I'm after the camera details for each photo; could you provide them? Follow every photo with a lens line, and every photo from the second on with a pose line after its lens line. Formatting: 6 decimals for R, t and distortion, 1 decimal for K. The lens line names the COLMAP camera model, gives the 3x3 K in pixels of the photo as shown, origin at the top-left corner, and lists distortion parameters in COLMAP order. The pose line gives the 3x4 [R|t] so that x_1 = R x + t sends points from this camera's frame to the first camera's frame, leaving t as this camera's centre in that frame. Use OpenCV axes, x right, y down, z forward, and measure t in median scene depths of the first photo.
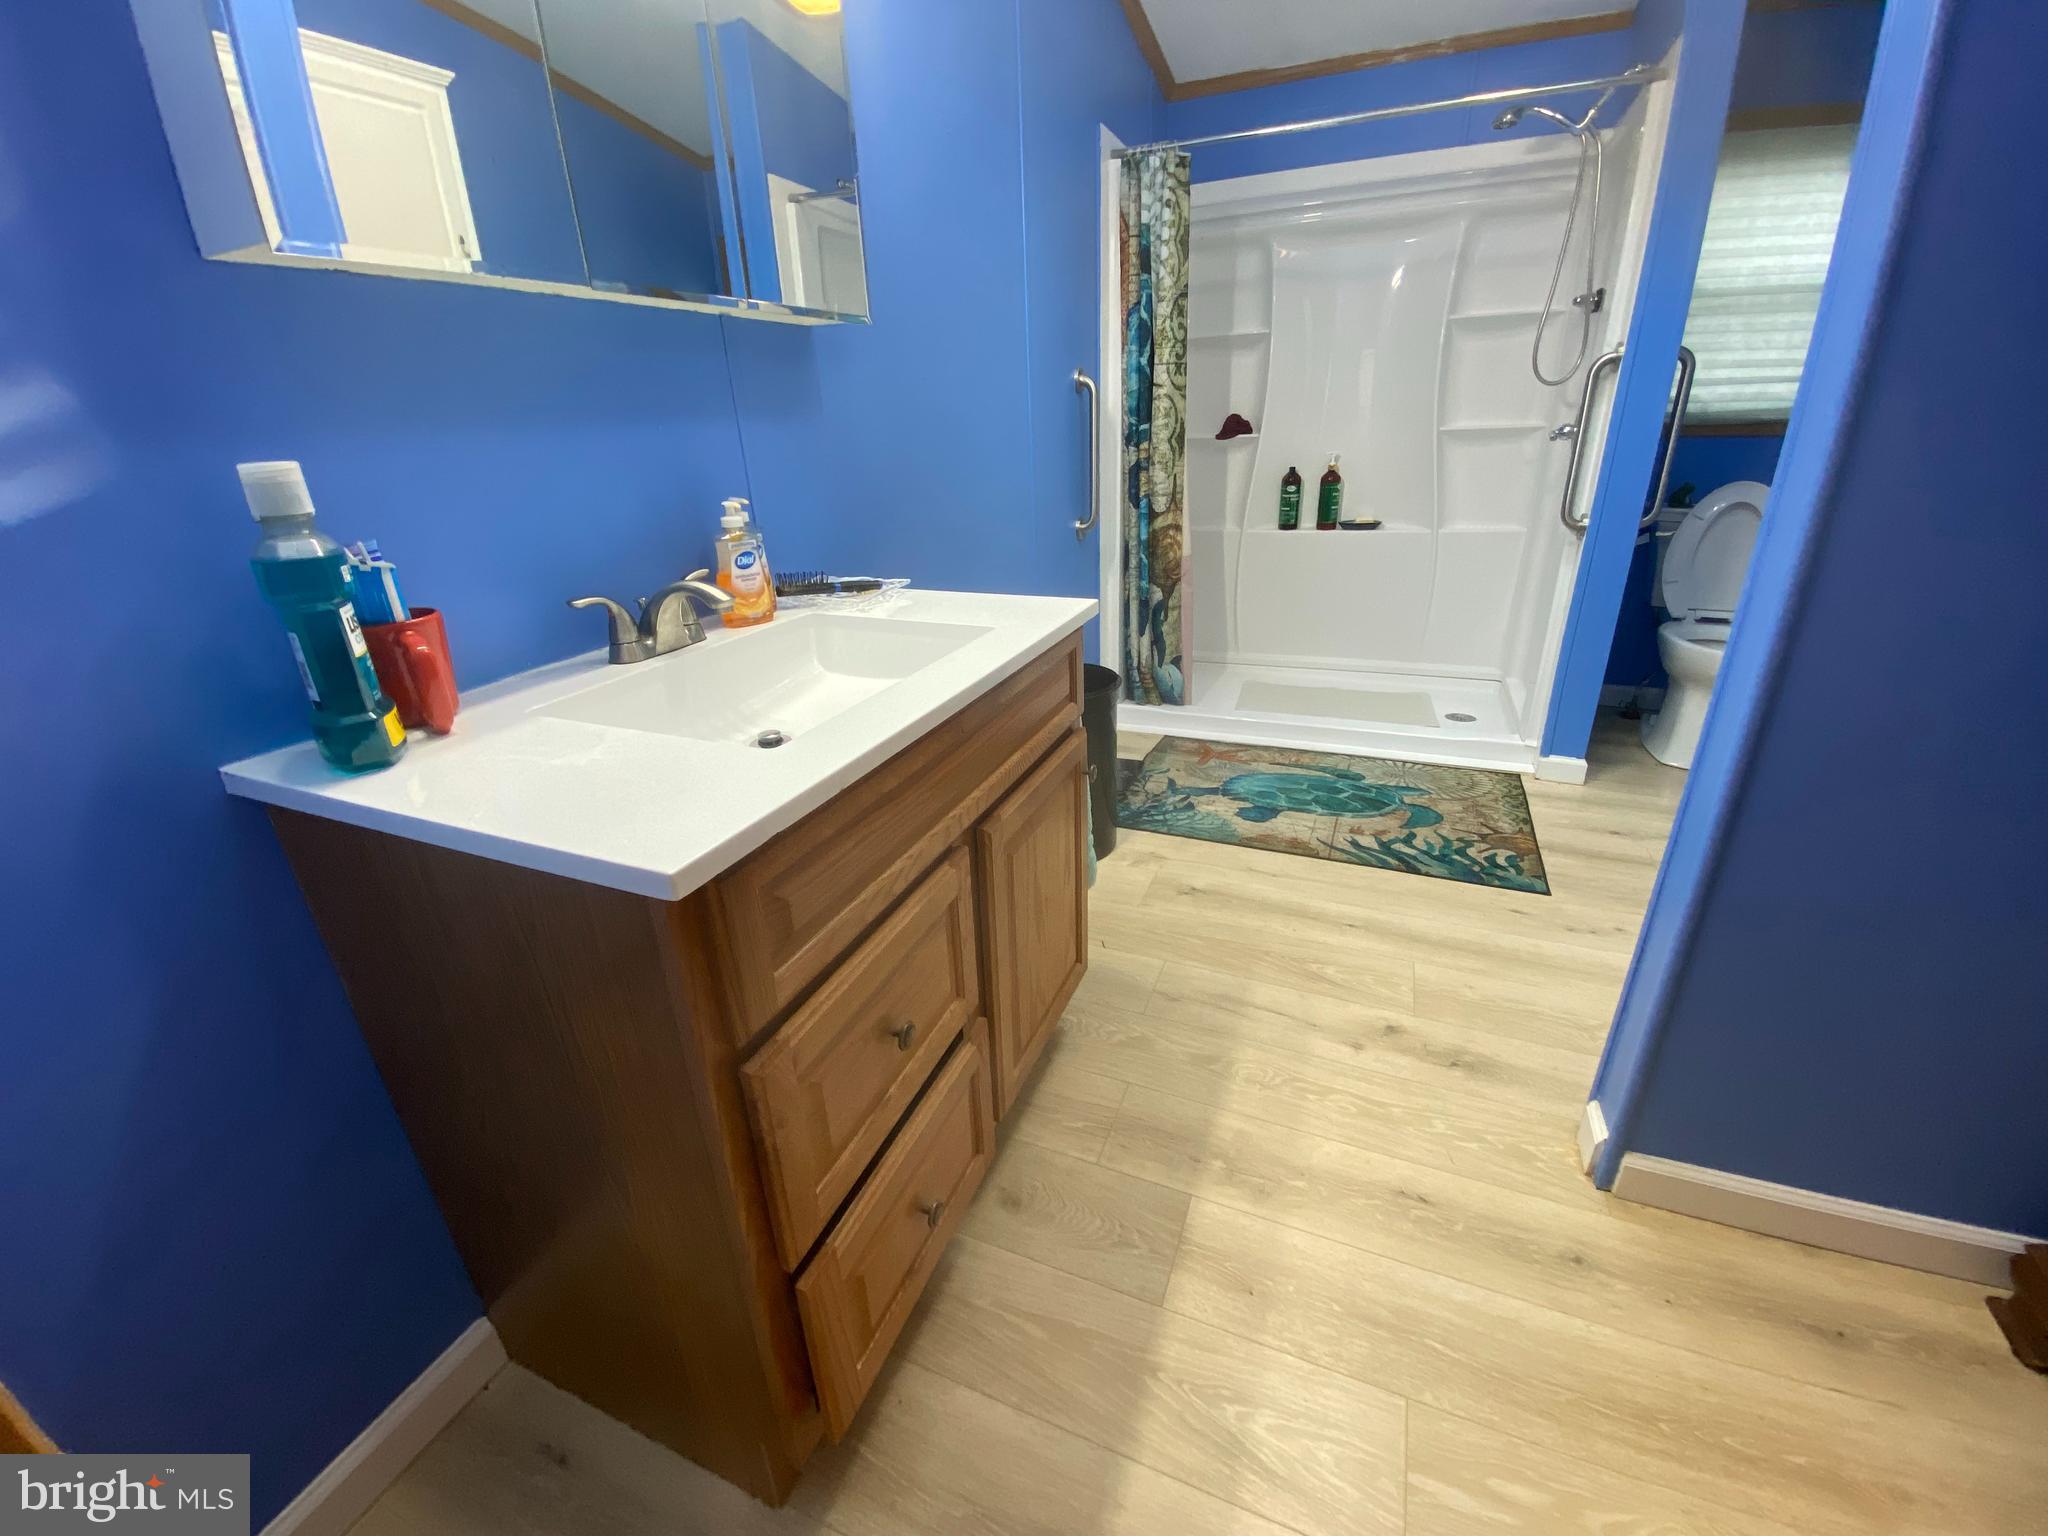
lens RADIAL K [[825.7, 0, 1026.6], [0, 825.7, 770.3], [0, 0, 1]] dist [0.034702, -0.029987]
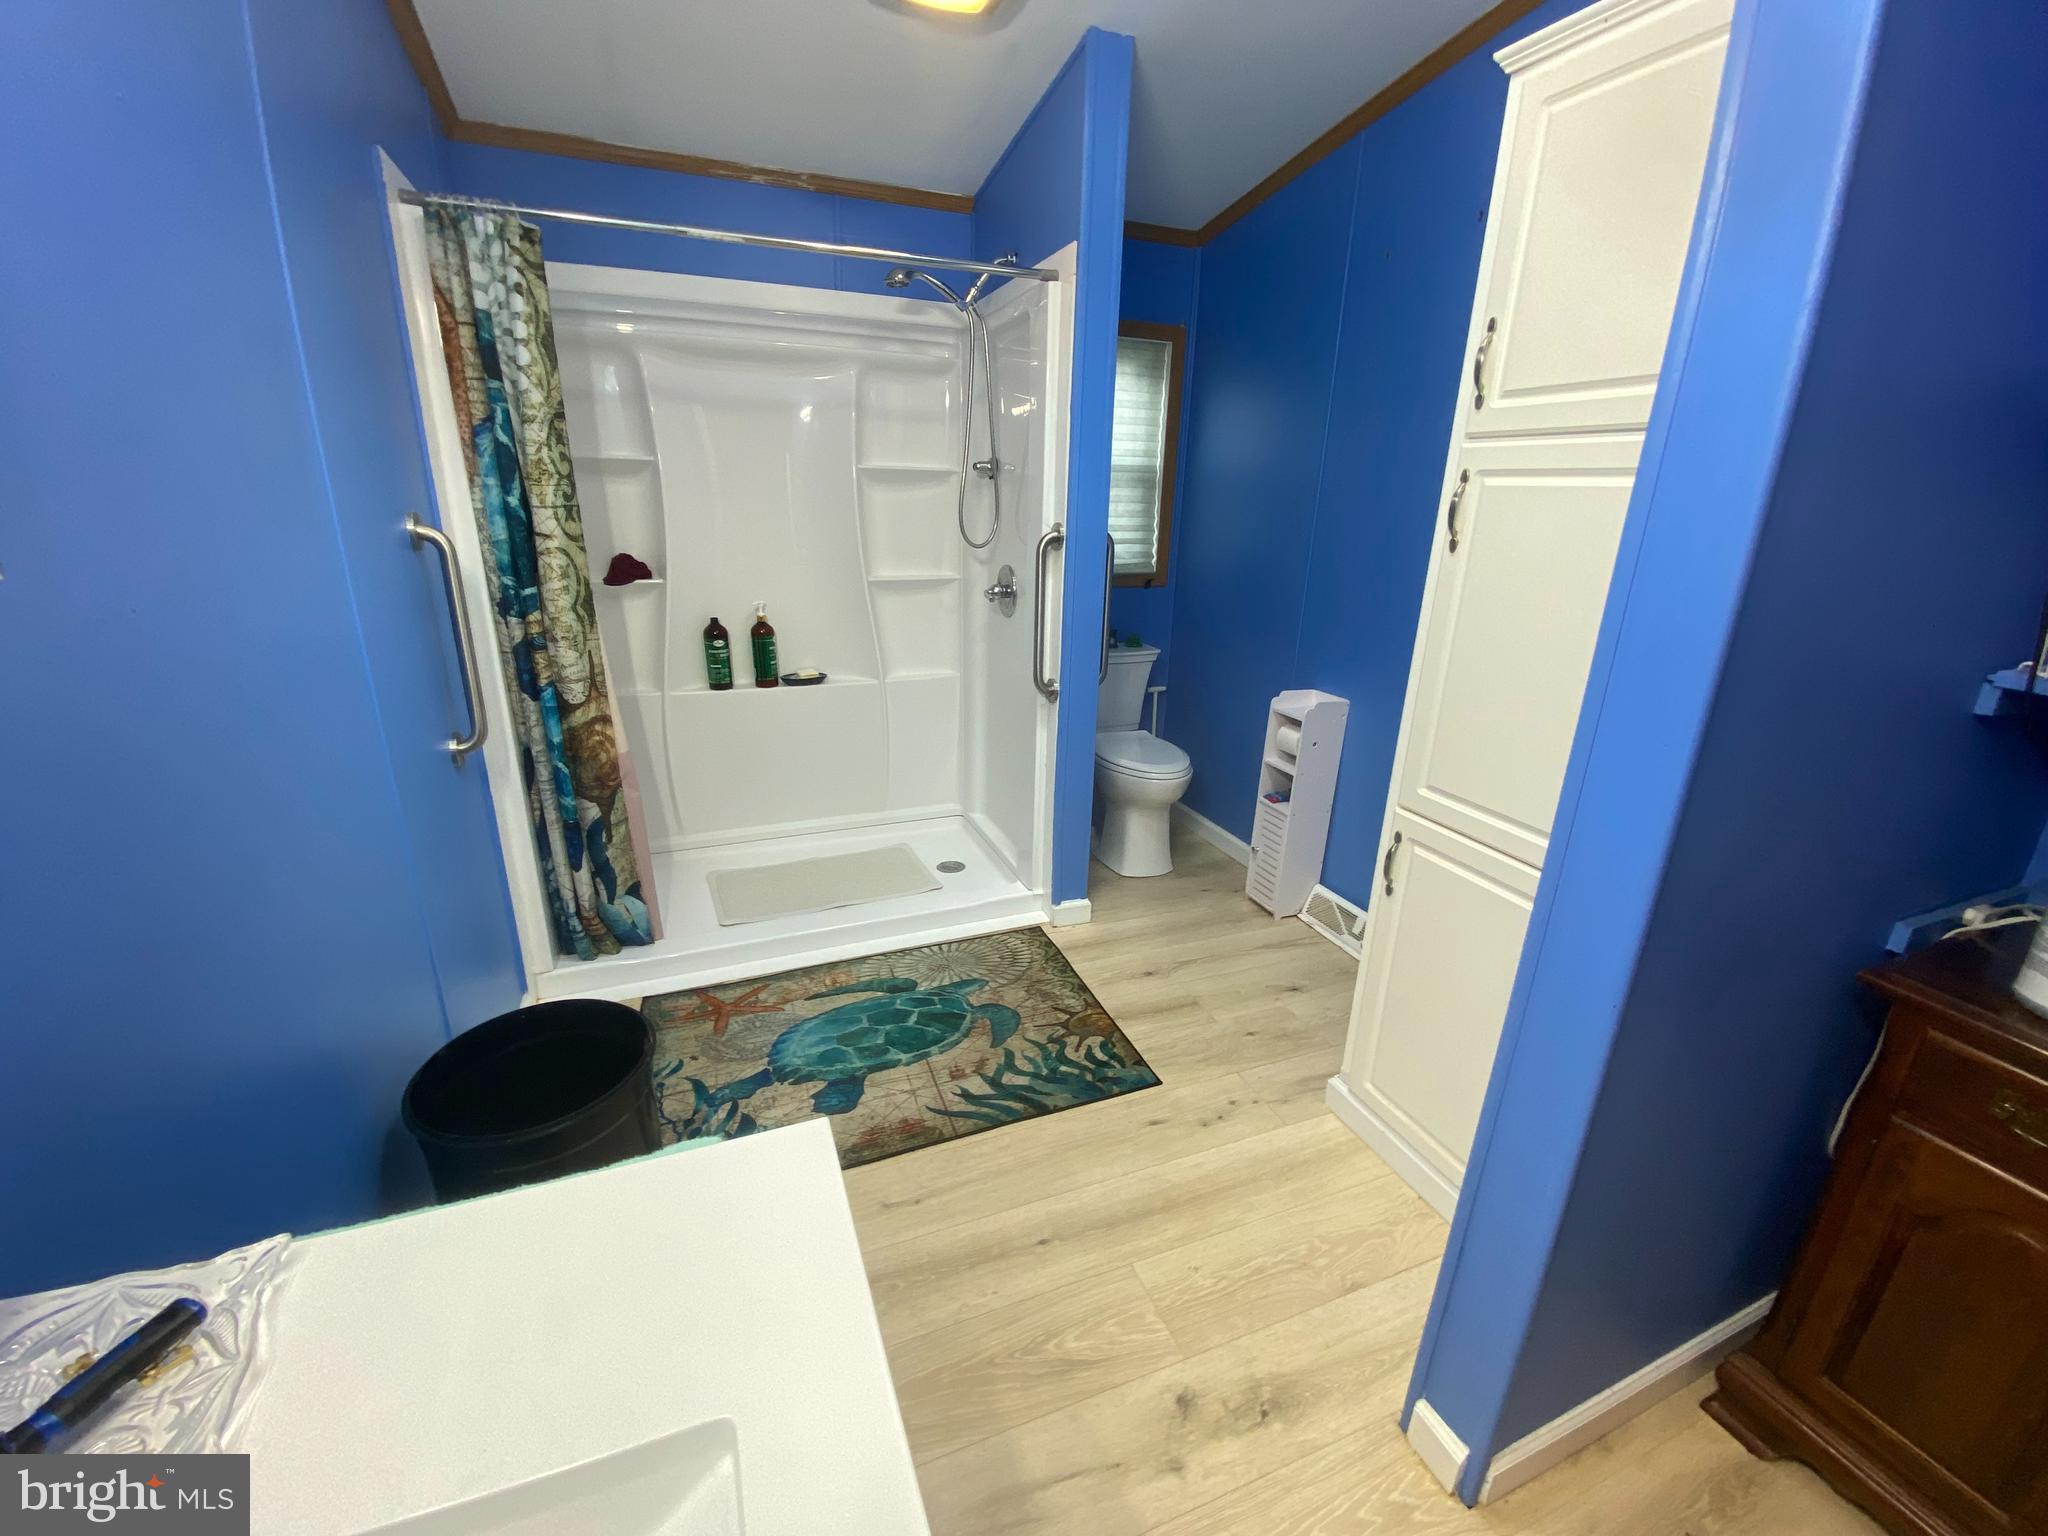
lens RADIAL K [[825.7, 0, 1026.6], [0, 825.7, 770.3], [0, 0, 1]] dist [0.034702, -0.029987]
pose [[0.711073, -0.171765, 0.681816, -0.062207], [0.226962, 0.973865, 0.008638, -0.188939], [-0.665480, 0.148604, 0.731473, 0.256985]]
